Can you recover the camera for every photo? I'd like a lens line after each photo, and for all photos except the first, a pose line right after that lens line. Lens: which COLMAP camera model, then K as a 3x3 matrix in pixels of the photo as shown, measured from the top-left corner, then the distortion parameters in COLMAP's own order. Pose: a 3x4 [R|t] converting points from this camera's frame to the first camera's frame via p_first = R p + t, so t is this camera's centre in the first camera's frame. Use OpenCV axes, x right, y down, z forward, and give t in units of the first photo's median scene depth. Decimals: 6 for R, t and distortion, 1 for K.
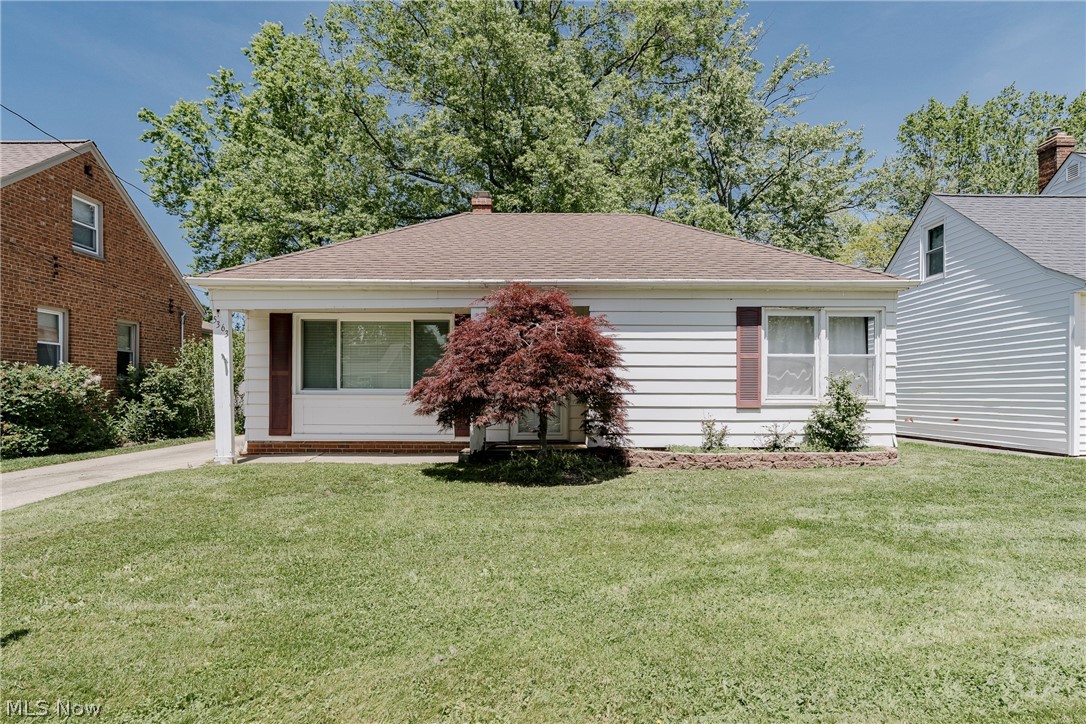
lens RADIAL K [[566.6, 0, 544.5], [0, 566.6, 396.8], [0, 0, 1]] dist [-0.004945, -0.000137]
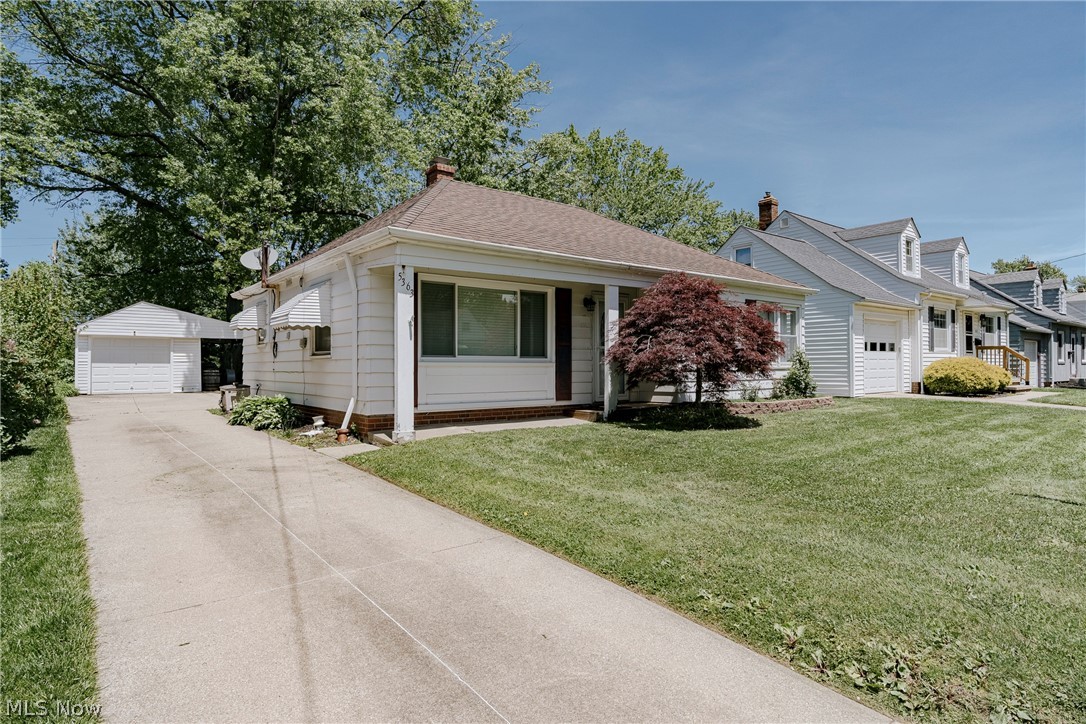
lens RADIAL K [[587.7, 0, 539.5], [0, 587.7, 363.6], [0, 0, 1]] dist [-0.003570, -0.000932]
pose [[0.803759, -0.001790, 0.594952, -0.847063], [0.007643, 0.999944, -0.007318, 0.007129], [-0.594905, 0.010429, 0.803728, 0.119289]]
